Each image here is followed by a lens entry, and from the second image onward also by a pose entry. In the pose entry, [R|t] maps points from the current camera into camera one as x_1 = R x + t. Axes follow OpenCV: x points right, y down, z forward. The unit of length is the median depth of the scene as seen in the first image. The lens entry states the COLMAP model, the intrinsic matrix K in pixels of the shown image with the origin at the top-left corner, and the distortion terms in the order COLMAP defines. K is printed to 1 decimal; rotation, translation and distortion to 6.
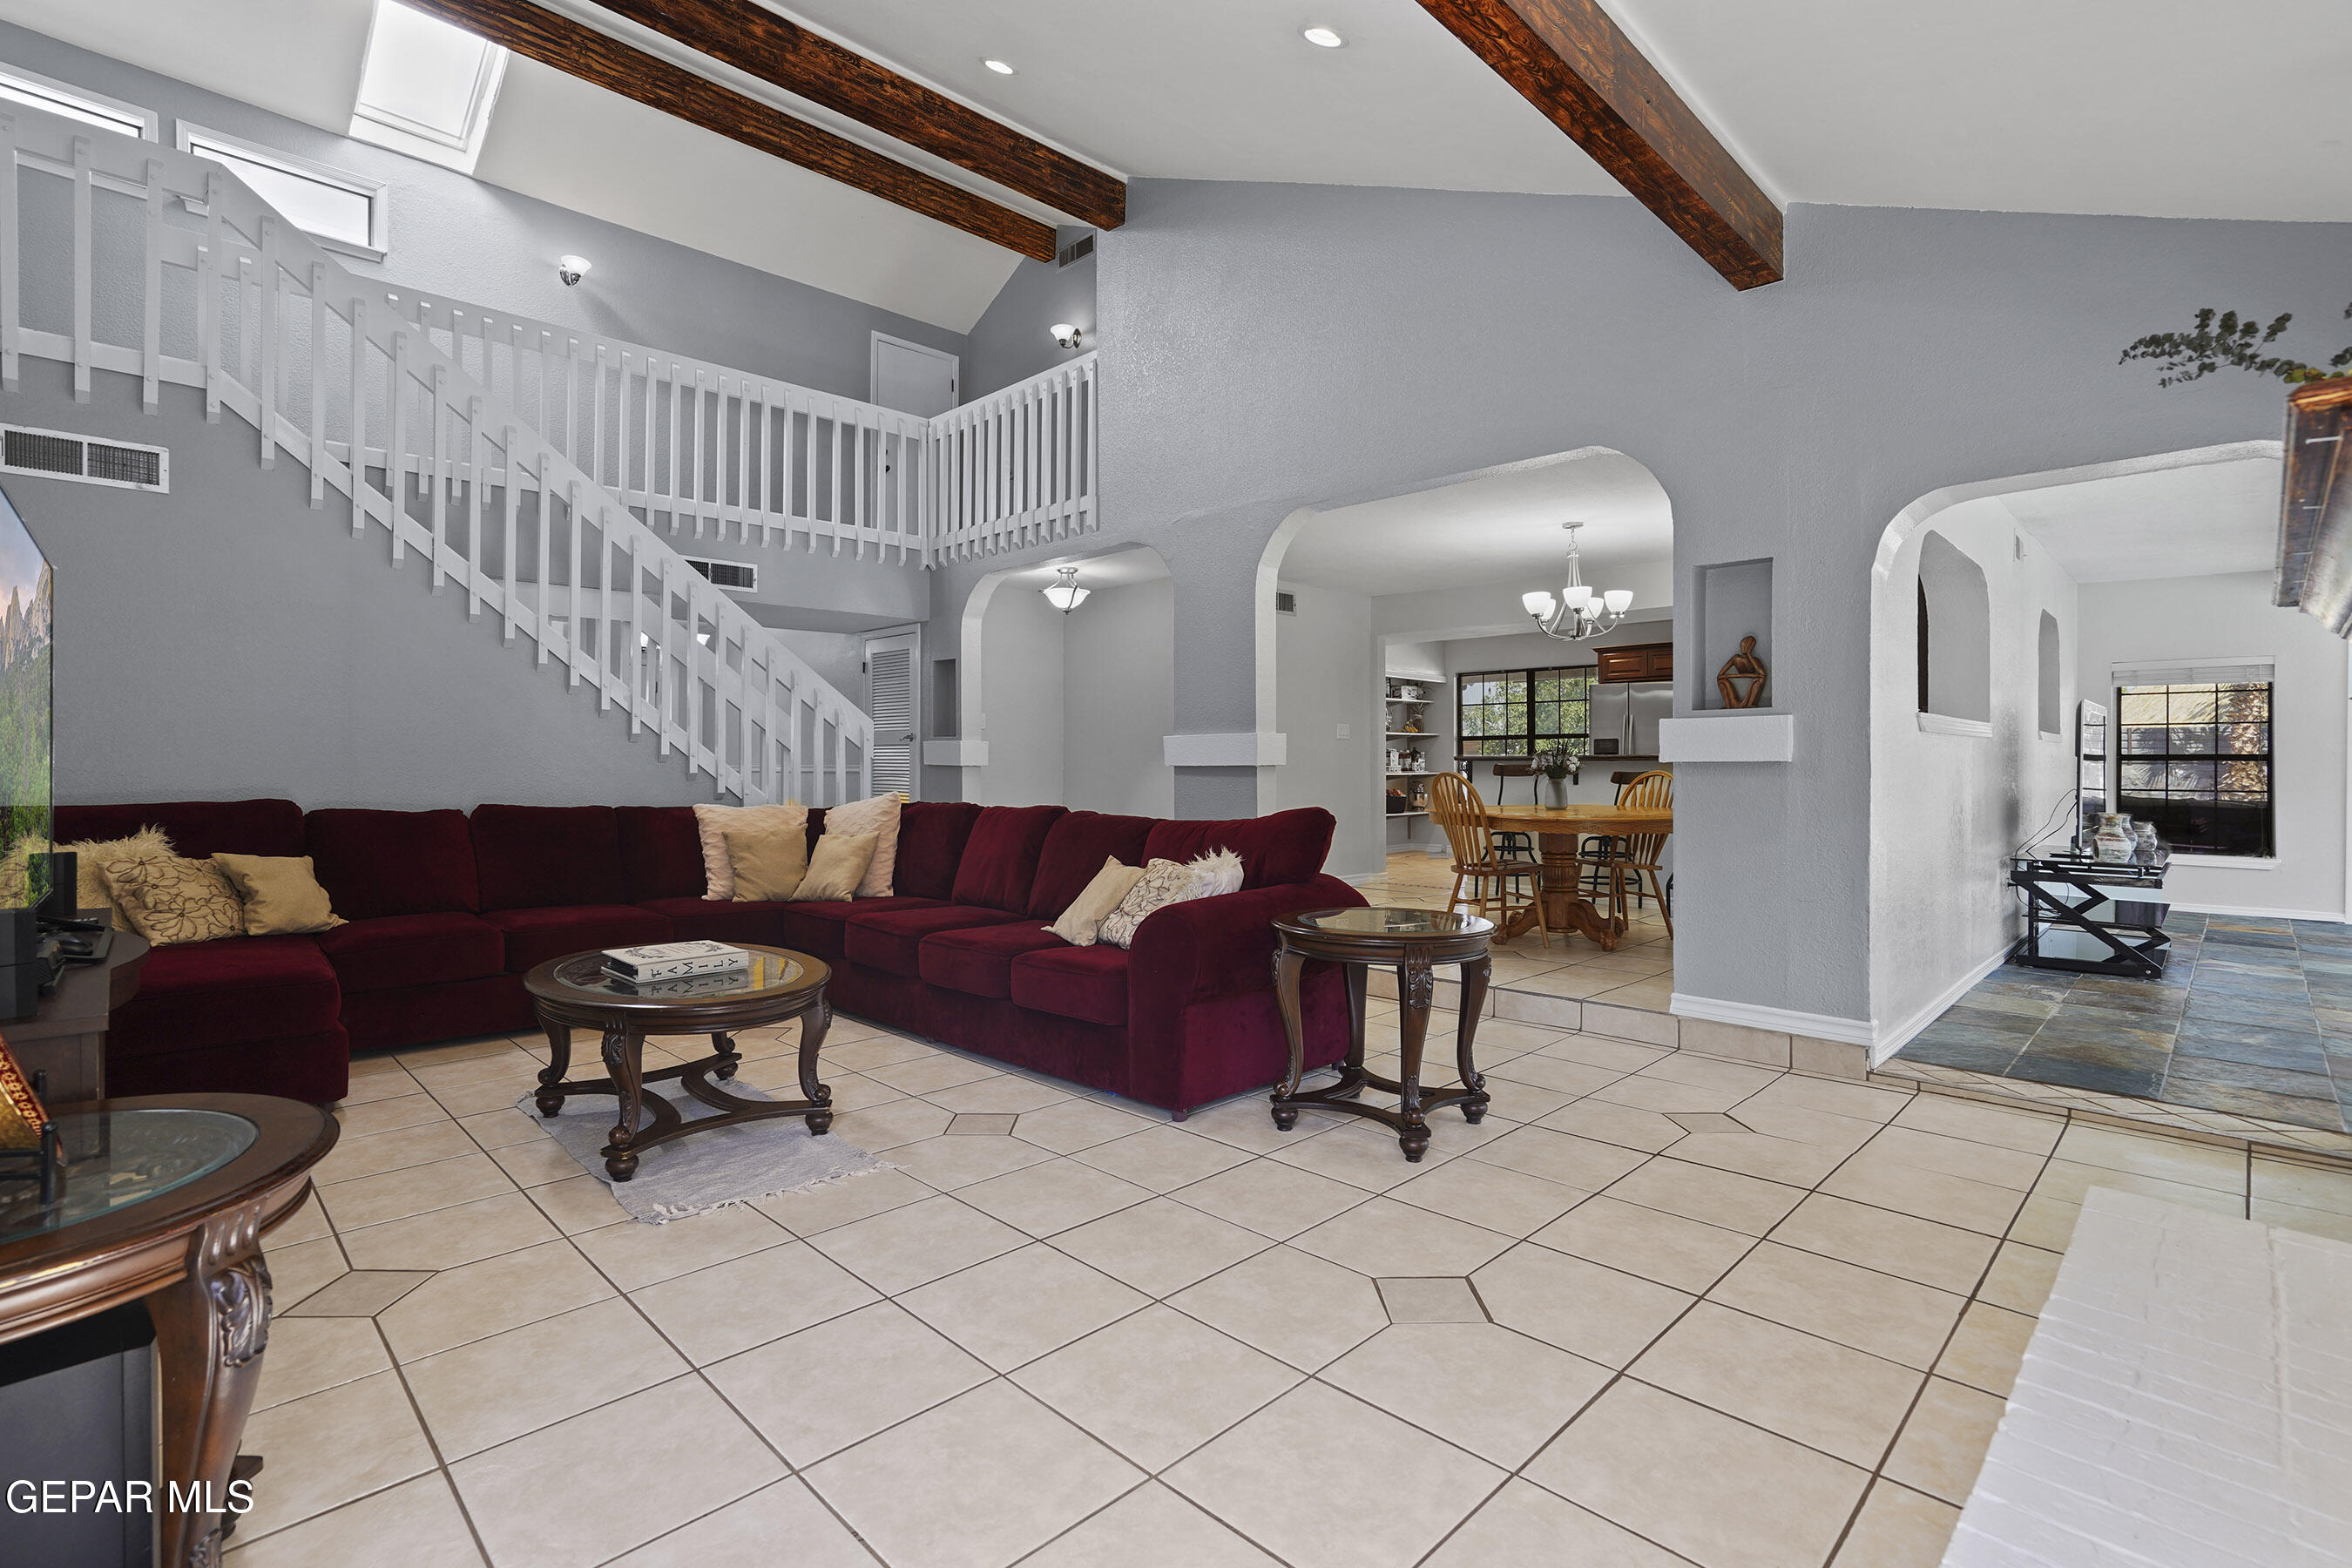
lens RADIAL K [[1099.1, 0, 1178.1], [0, 1099.1, 769.7], [0, 0, 1]] dist [-0.021410, 0.000404]
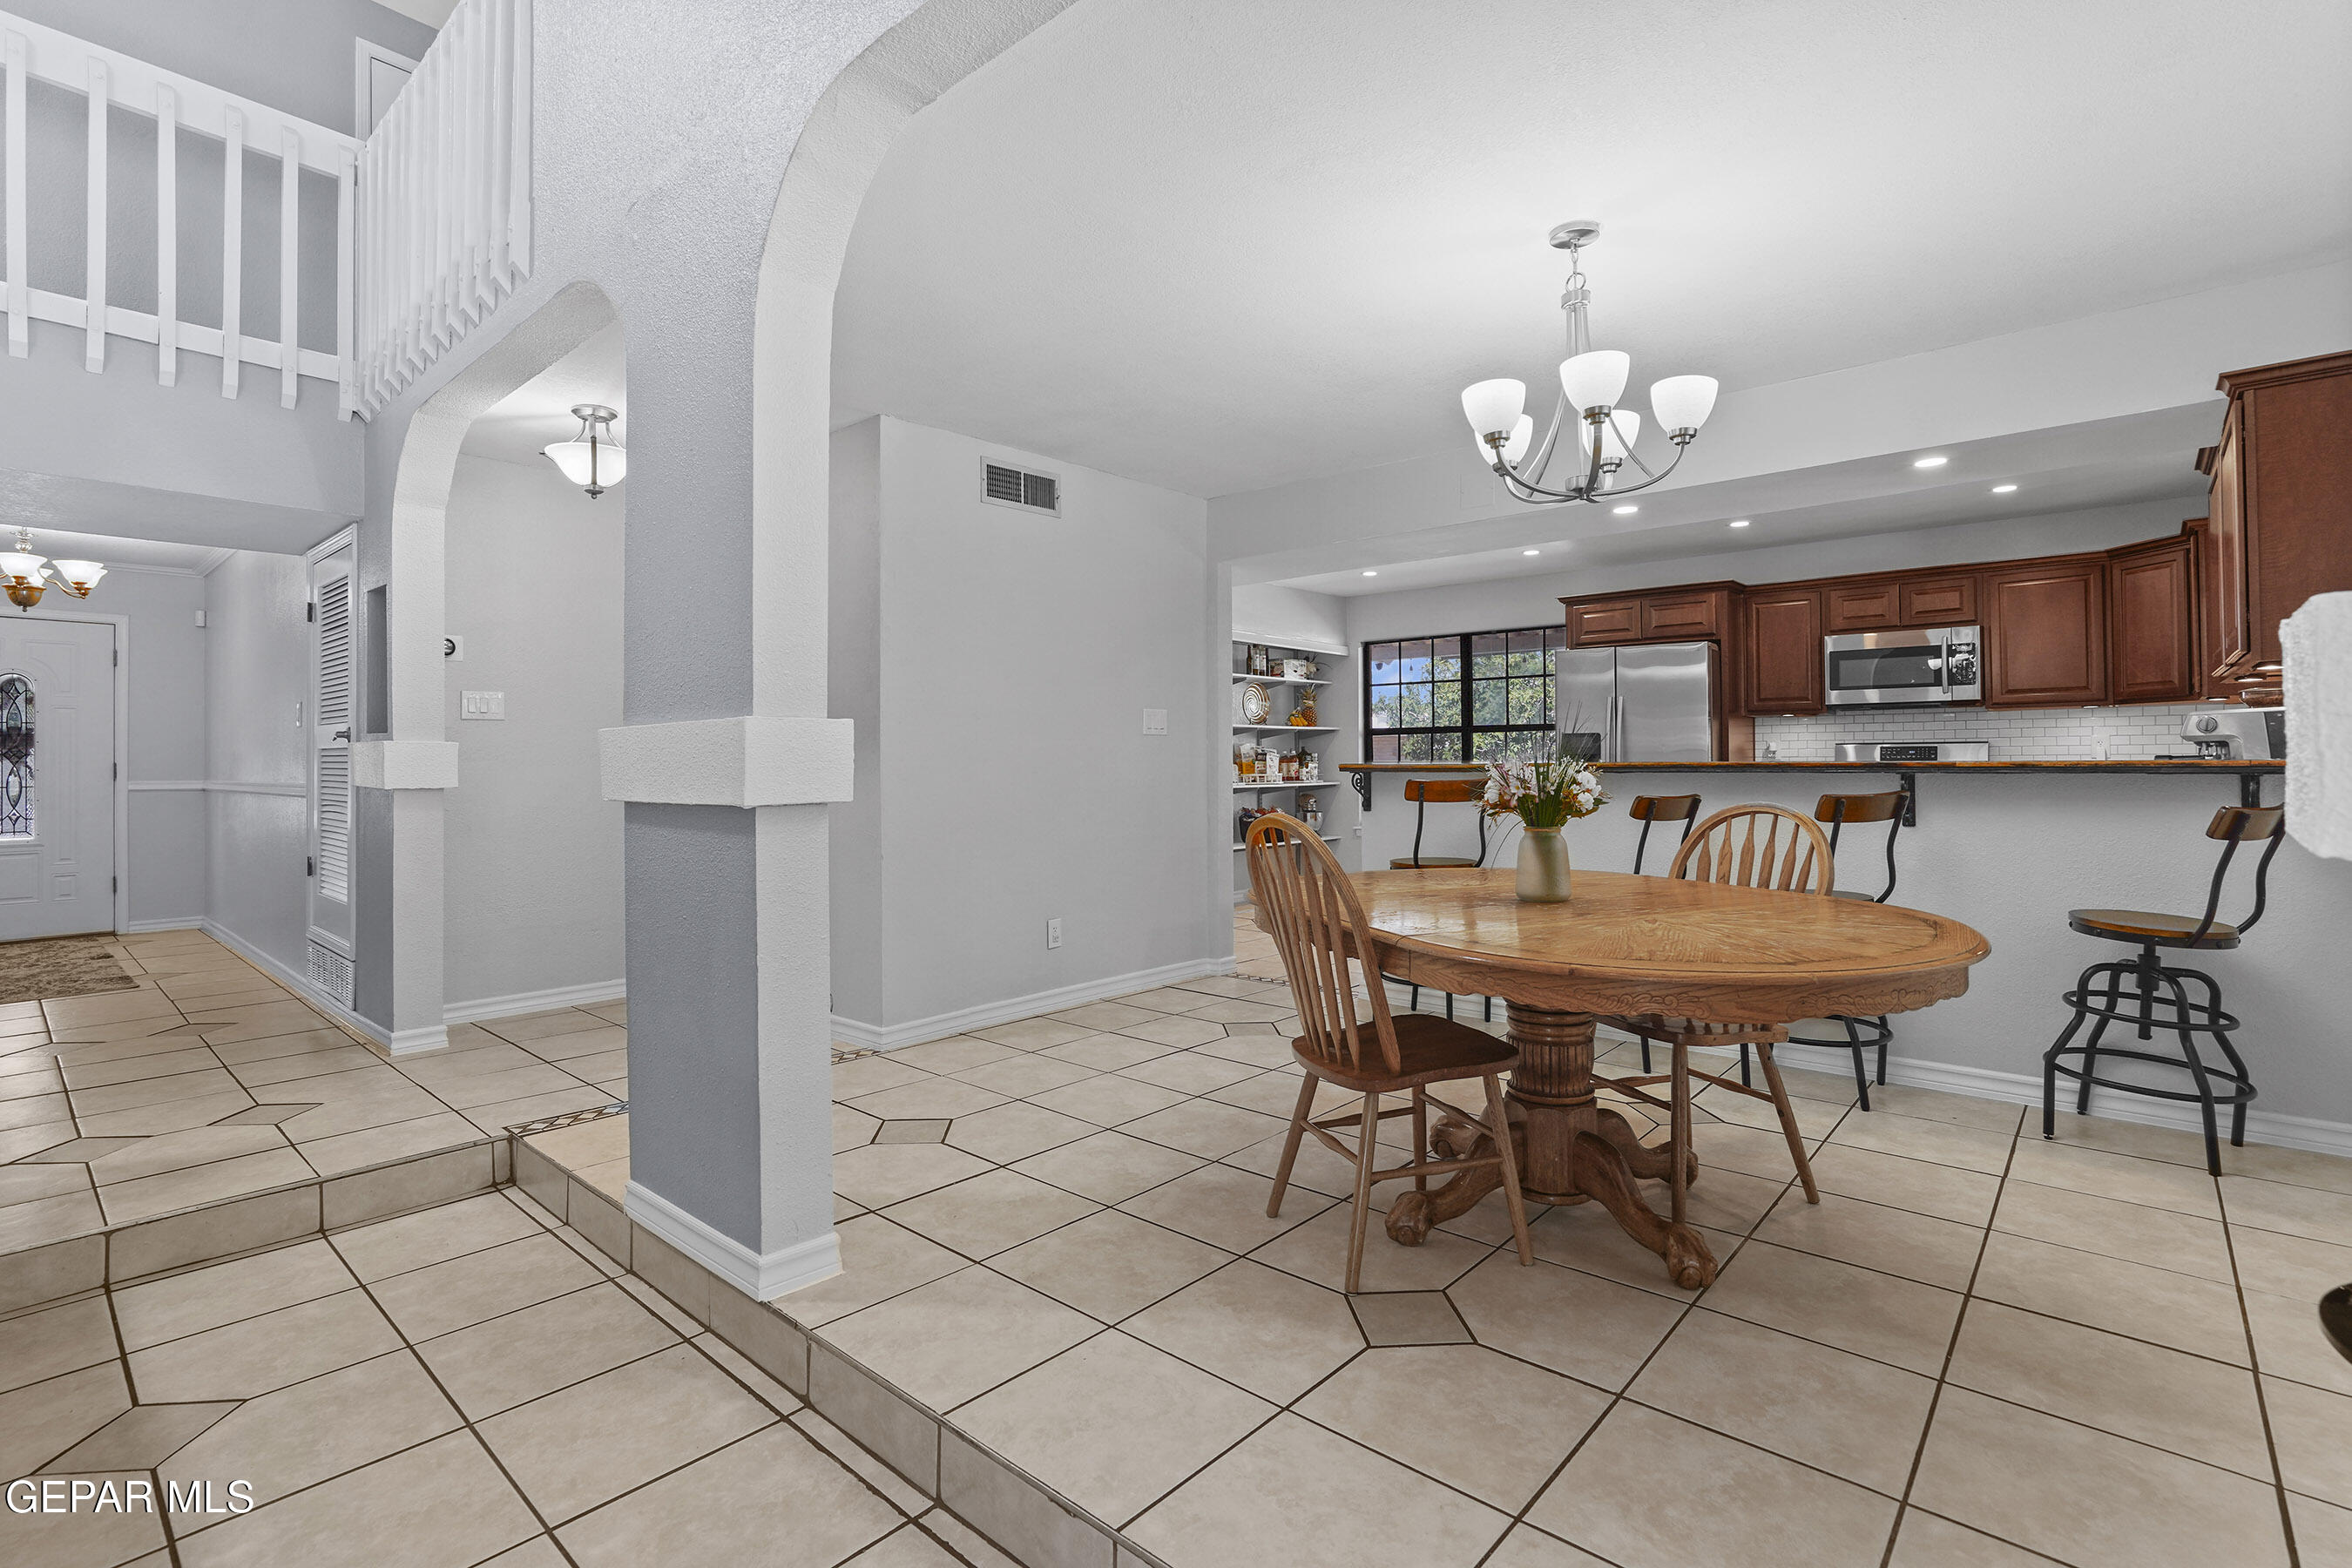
lens RADIAL K [[1085.6, 0, 1177.1], [0, 1085.6, 743.7], [0, 0, 1]] dist [0.001568, 0.000489]
pose [[0.998450, -0.003365, 0.055559, 0.097610], [0.004572, 0.999756, -0.021601, -0.007764], [-0.055473, 0.021822, 0.998222, 0.315858]]
